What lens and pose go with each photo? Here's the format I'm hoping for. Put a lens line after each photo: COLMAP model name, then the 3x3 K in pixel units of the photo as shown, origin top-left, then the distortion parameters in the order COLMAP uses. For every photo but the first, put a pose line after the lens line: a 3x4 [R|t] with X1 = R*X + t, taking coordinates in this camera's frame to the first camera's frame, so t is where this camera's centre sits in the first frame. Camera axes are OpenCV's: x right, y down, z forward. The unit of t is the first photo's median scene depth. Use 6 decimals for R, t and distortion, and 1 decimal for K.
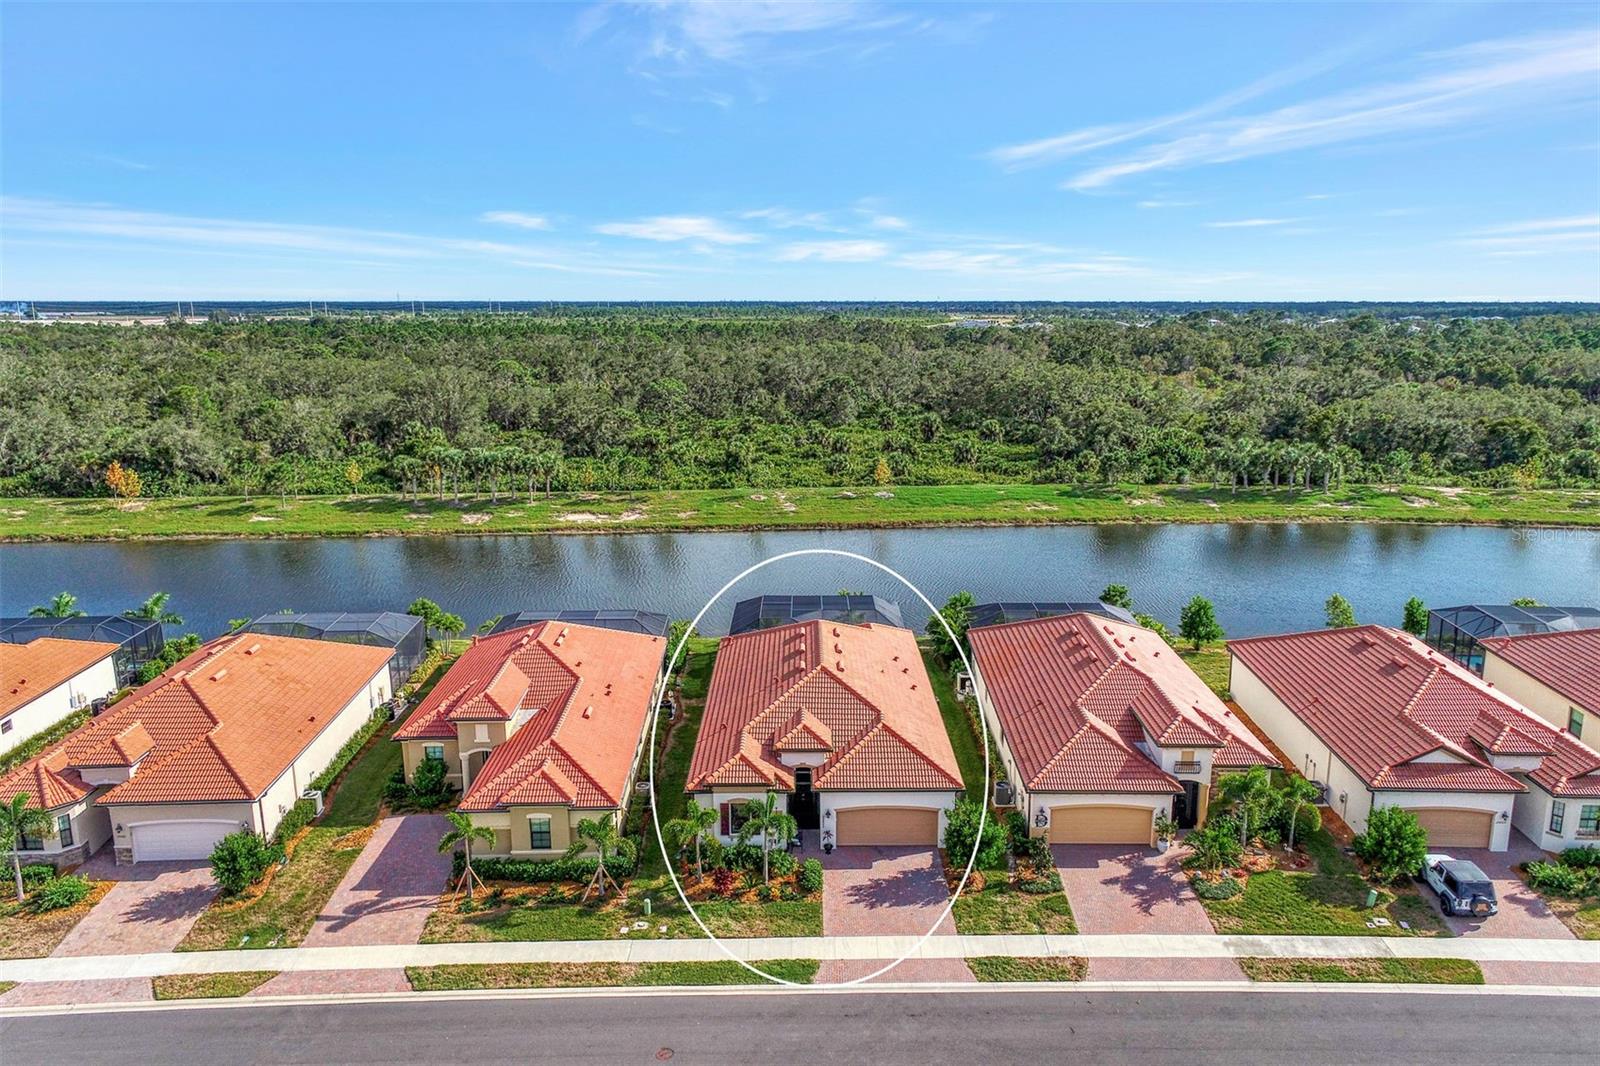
lens RADIAL K [[1102.5, 0, 800.0], [0, 1102.5, 533.0], [0, 0, 1]] dist [-0.011827, -0.000117]
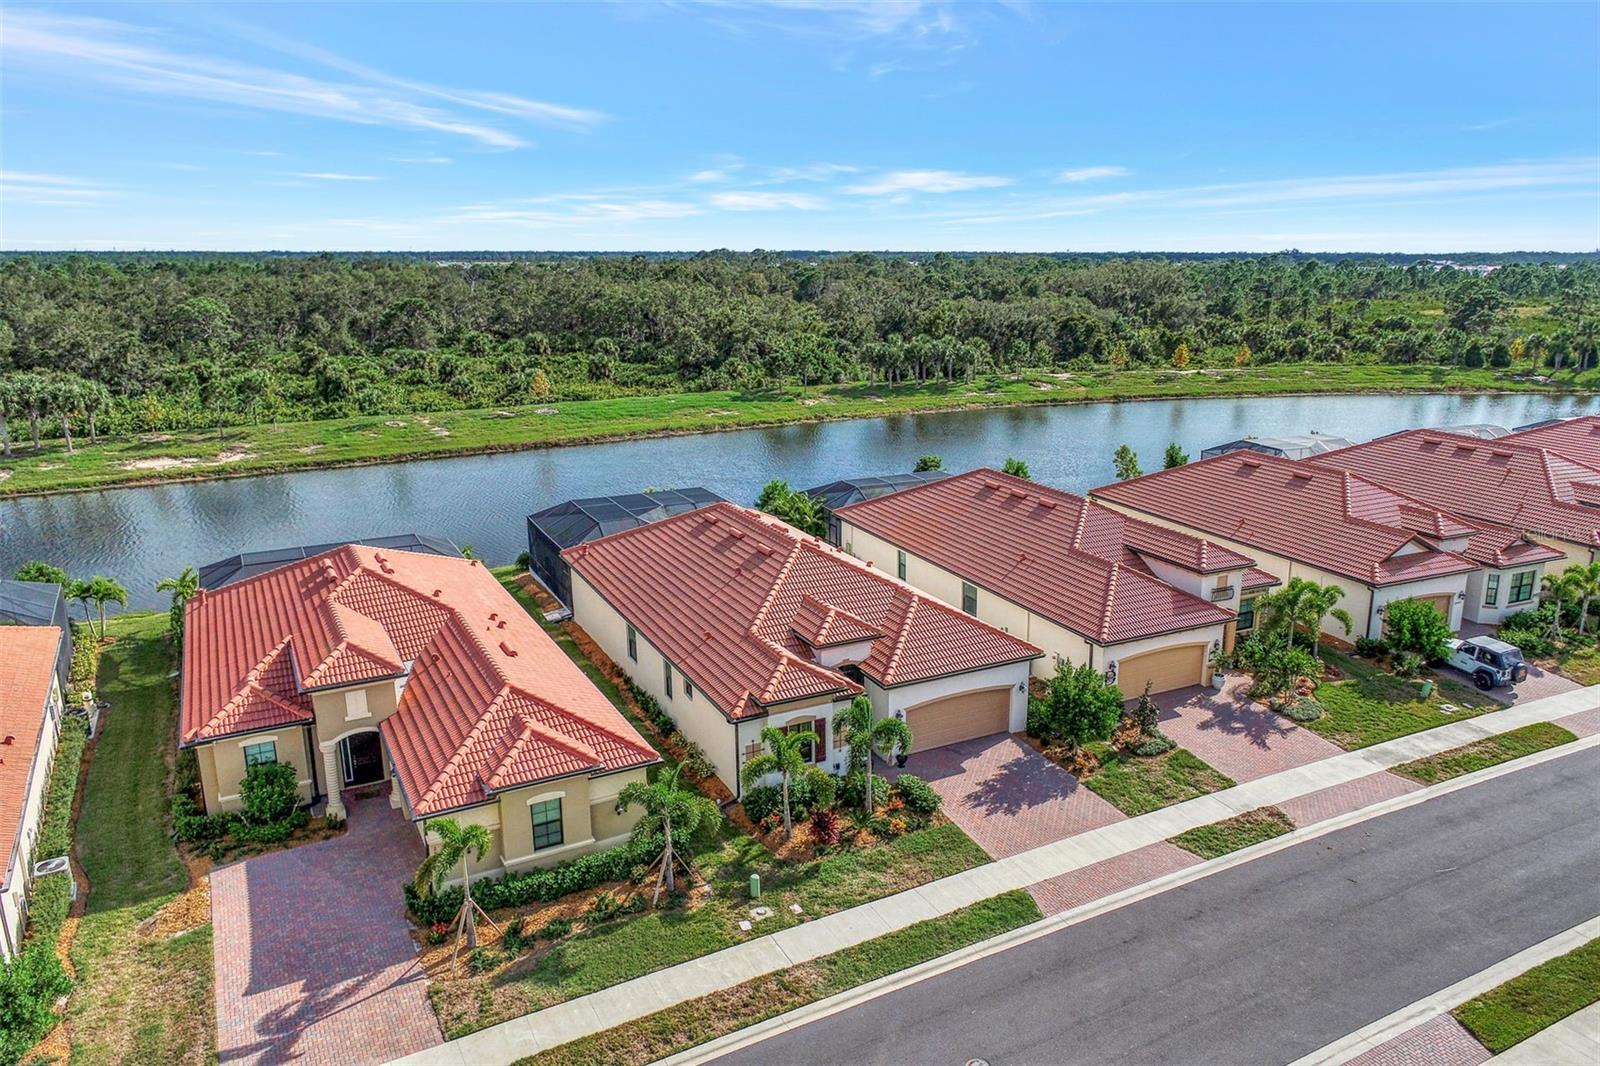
lens RADIAL K [[1102.5, 0, 800.0], [0, 1102.5, 533.0], [0, 0, 1]] dist [-0.011827, -0.000117]
pose [[0.885505, -0.110204, 0.451371, -0.365914], [0.096018, 0.993898, 0.054295, 0.079514], [-0.454600, -0.004738, 0.890683, 0.345866]]
